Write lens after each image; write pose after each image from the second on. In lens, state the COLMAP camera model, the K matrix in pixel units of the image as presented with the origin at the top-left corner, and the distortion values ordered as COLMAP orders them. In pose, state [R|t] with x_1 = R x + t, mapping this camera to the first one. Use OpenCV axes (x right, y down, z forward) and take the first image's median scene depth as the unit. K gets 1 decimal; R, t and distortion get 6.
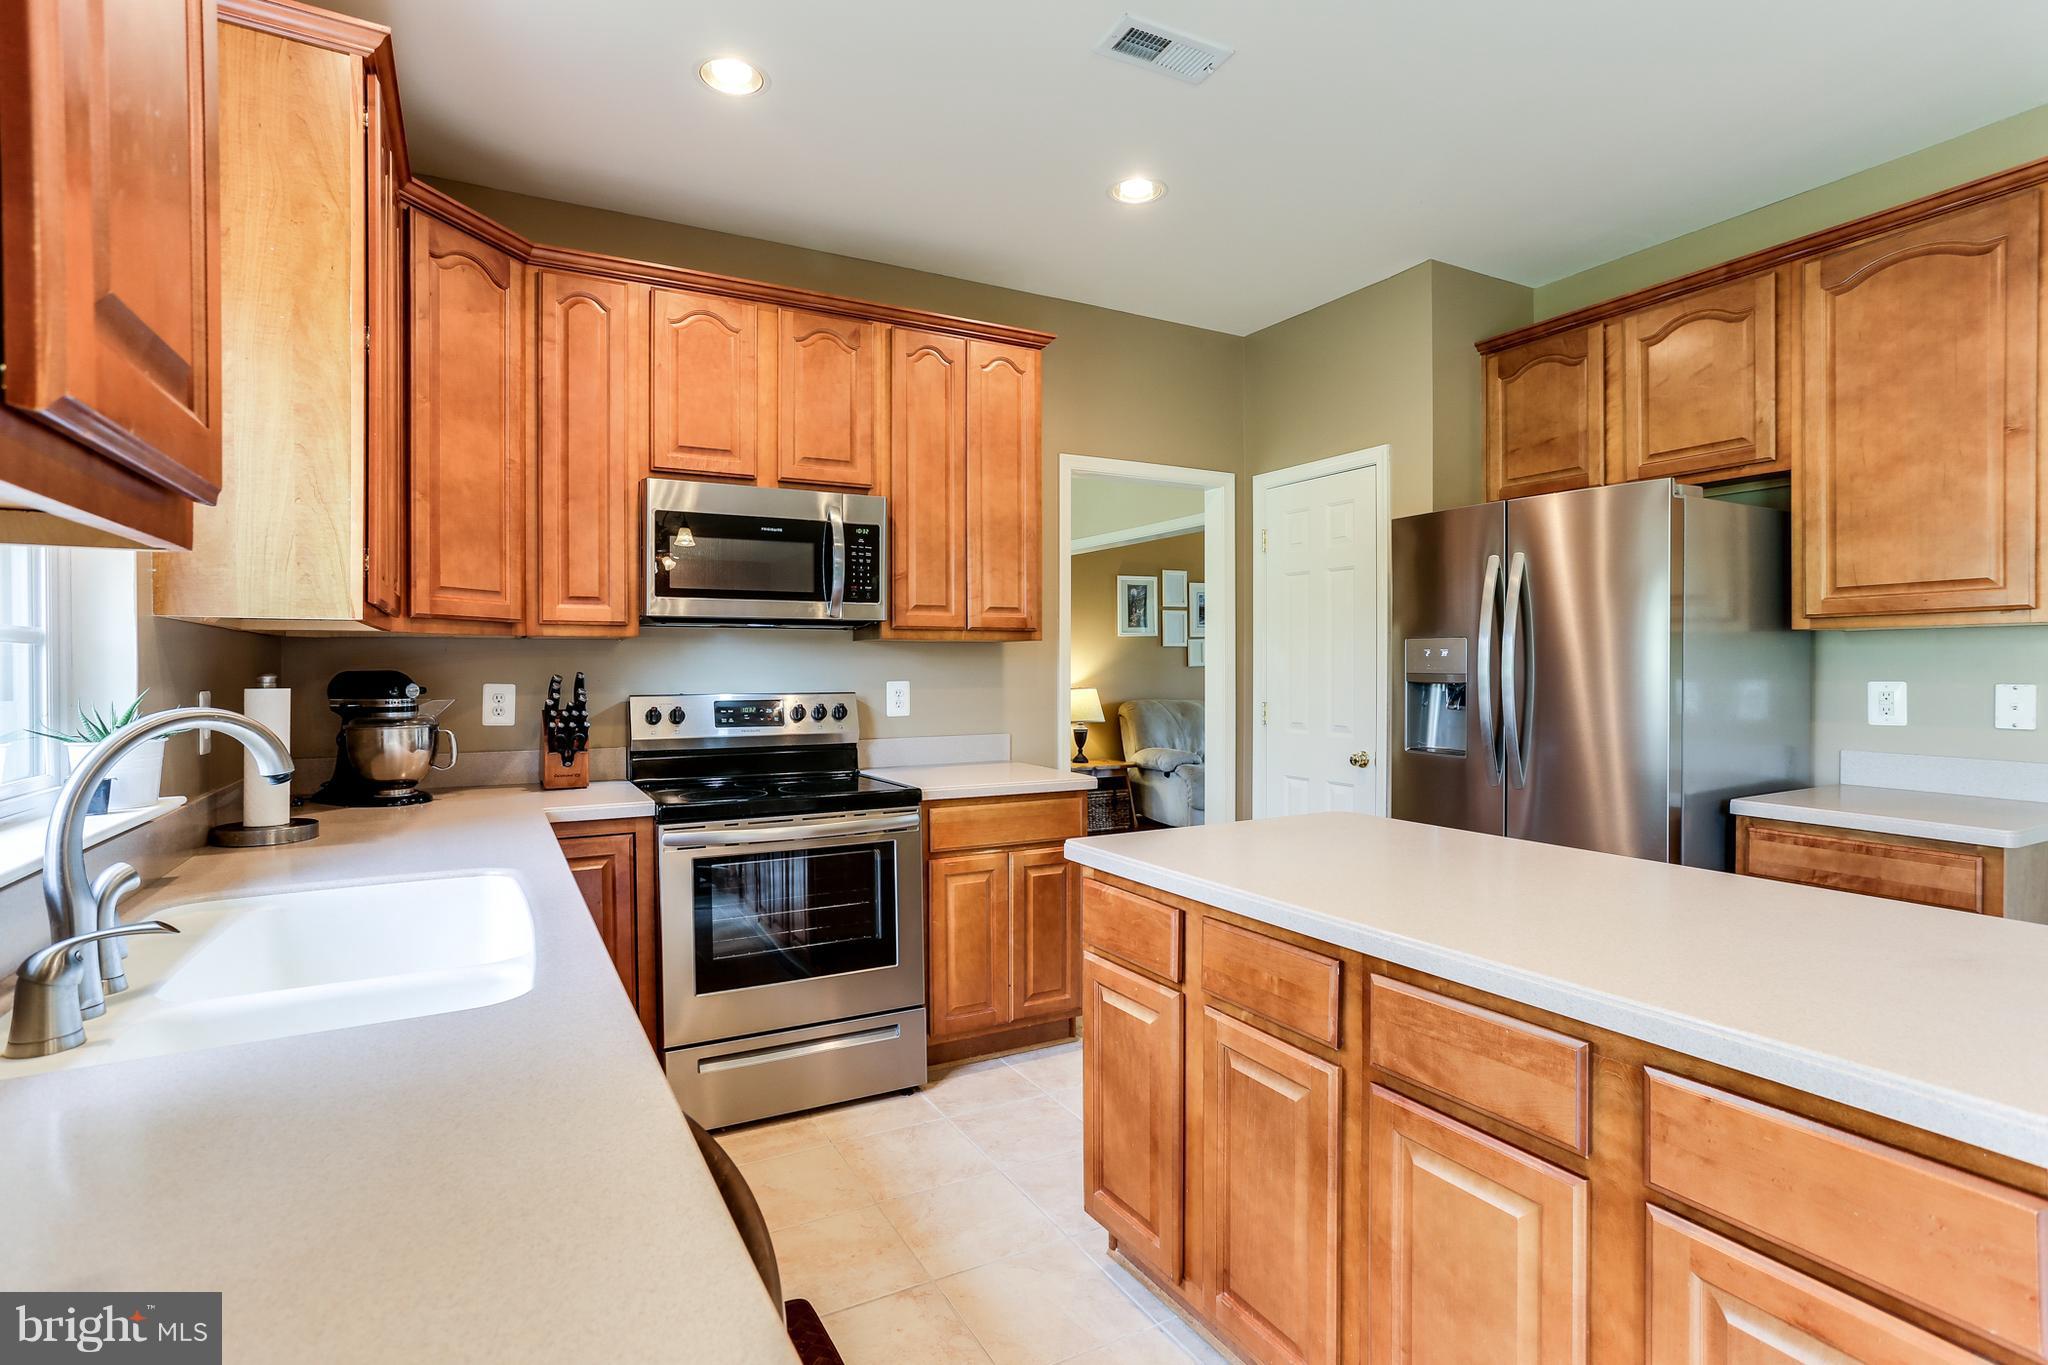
lens RADIAL K [[991.8, 0, 1021.6], [0, 991.8, 678.4], [0, 0, 1]] dist [-0.037691, 0.022008]
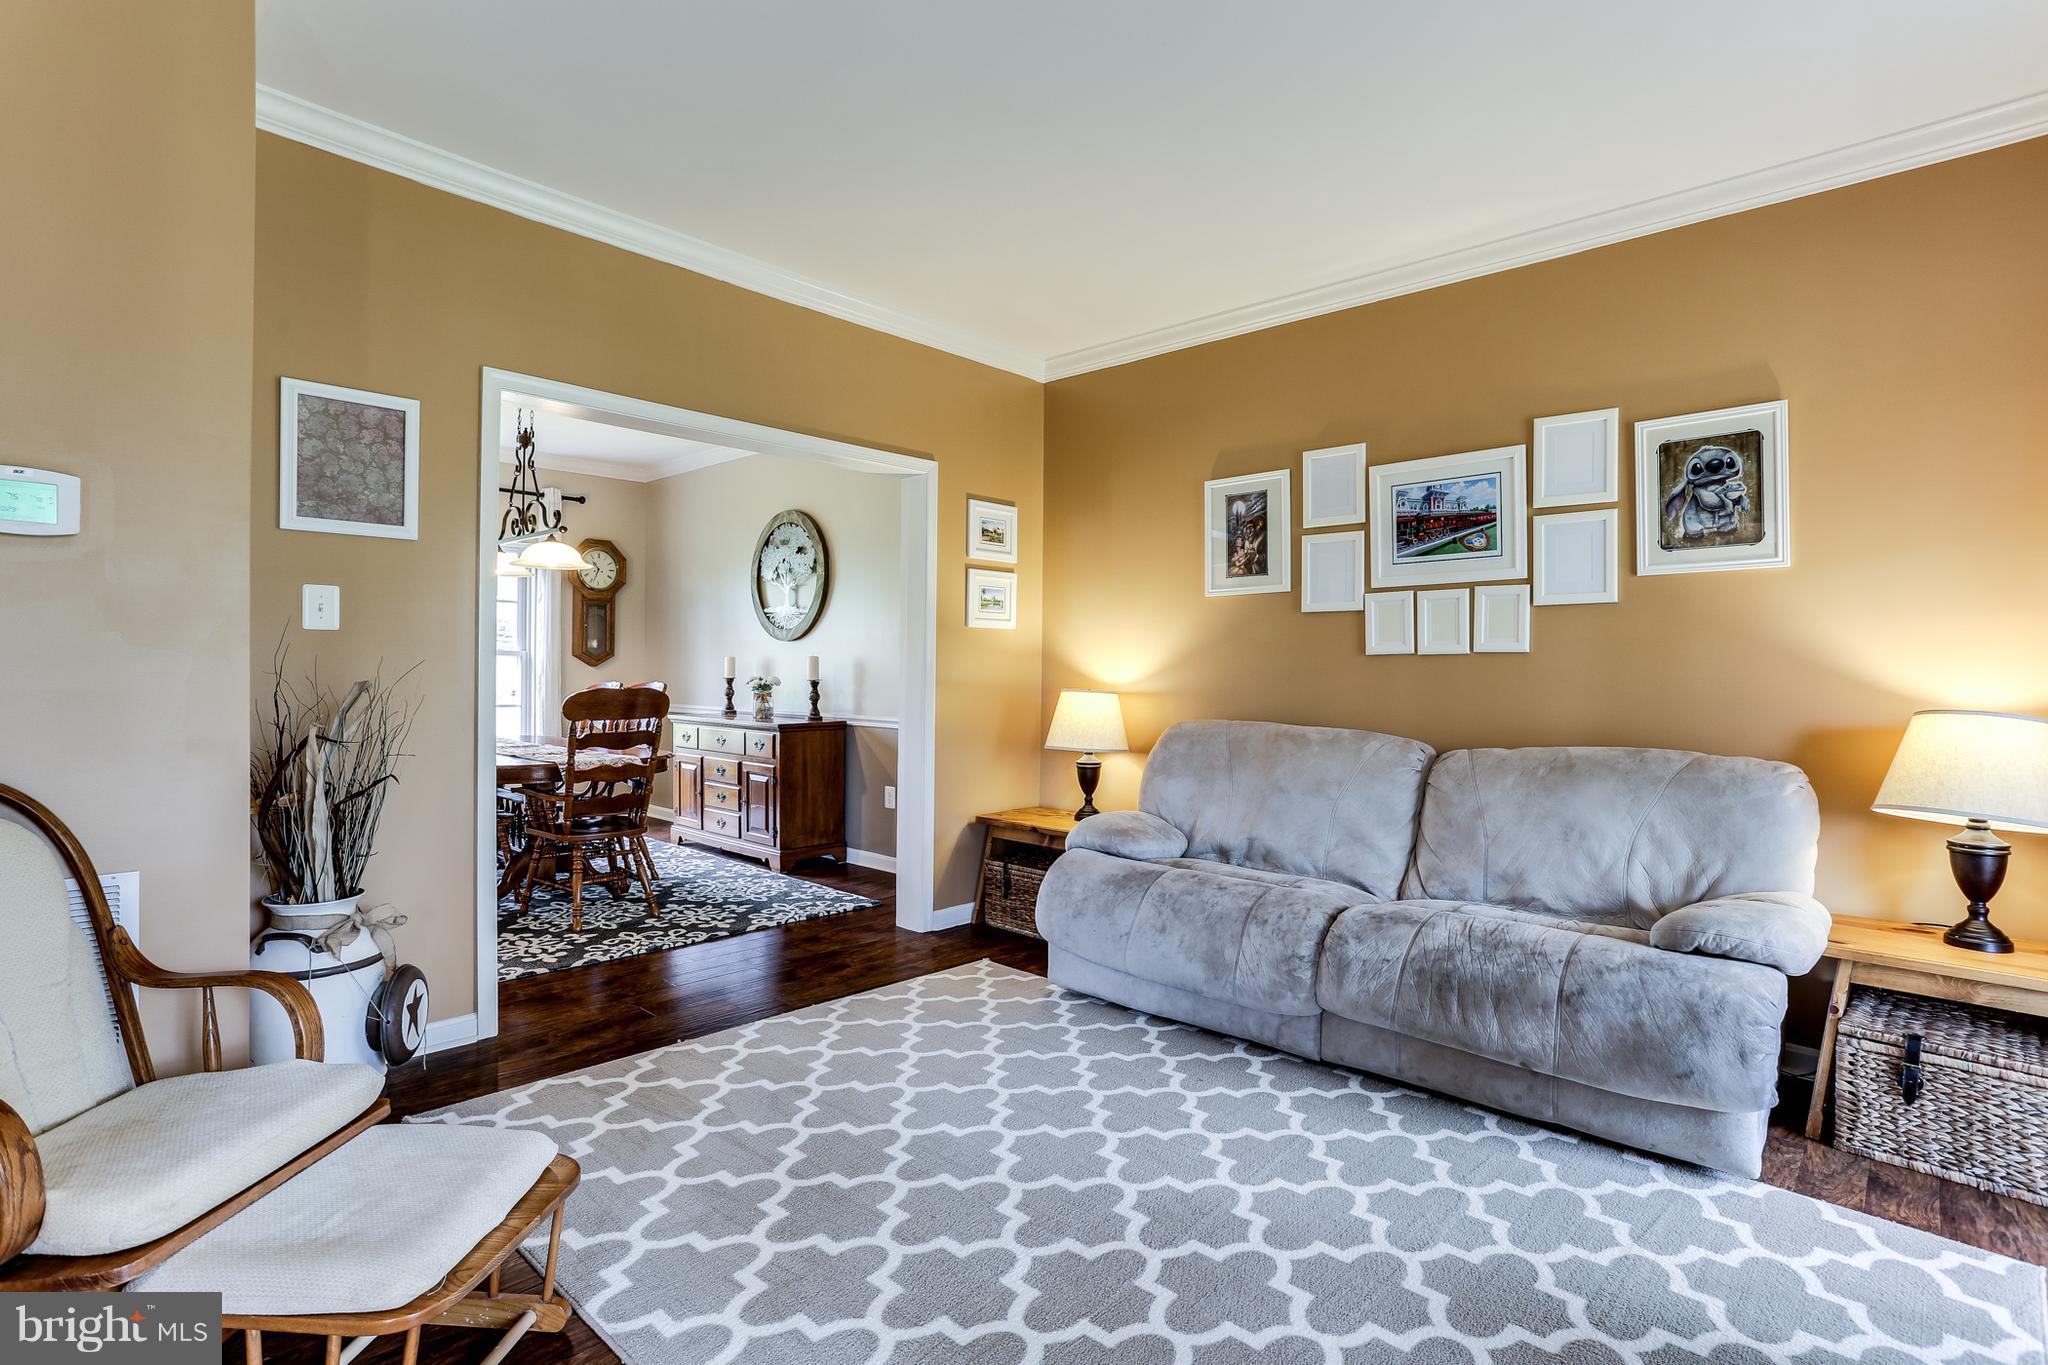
lens RADIAL K [[991.8, 0, 1015.9], [0, 991.8, 673.6], [0, 0, 1]] dist [-0.037691, 0.022008]
pose [[0.324845, 0.007681, -0.945736, 1.494407], [-0.024196, 0.999707, -0.000192, 0.002574], [0.945458, 0.022945, 0.324935, 1.941313]]
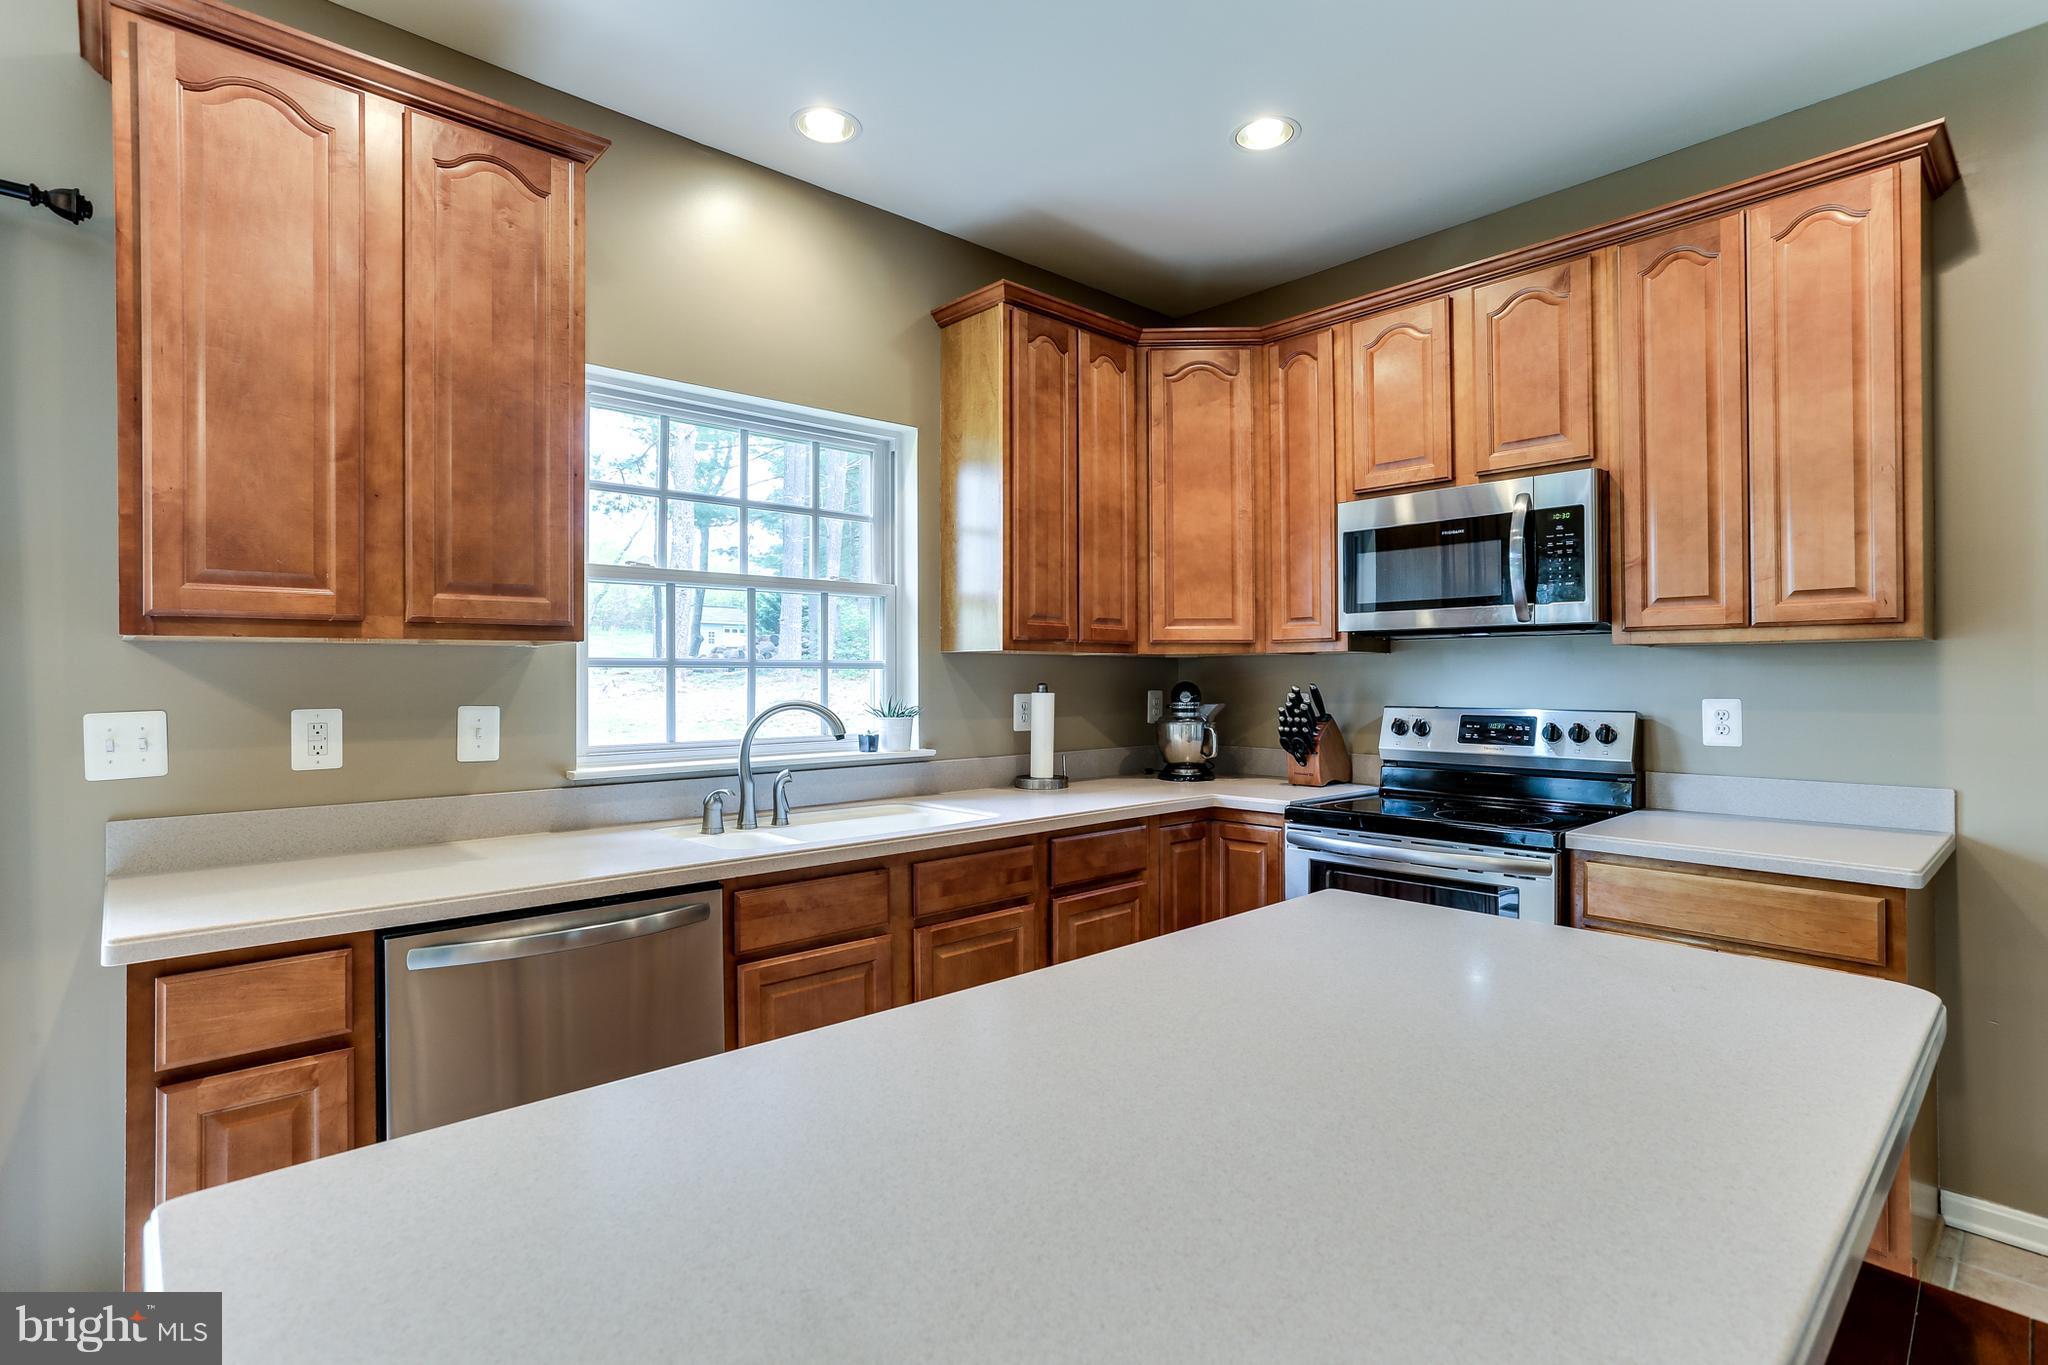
lens RADIAL K [[991.8, 0, 1017.8], [0, 991.8, 675.3], [0, 0, 1]] dist [-0.037691, 0.022008]
pose [[0.253617, -0.001703, -0.967303, 0.518144], [-0.010174, 0.999938, -0.004428, -0.006848], [0.967251, 0.010965, 0.253584, 0.353423]]
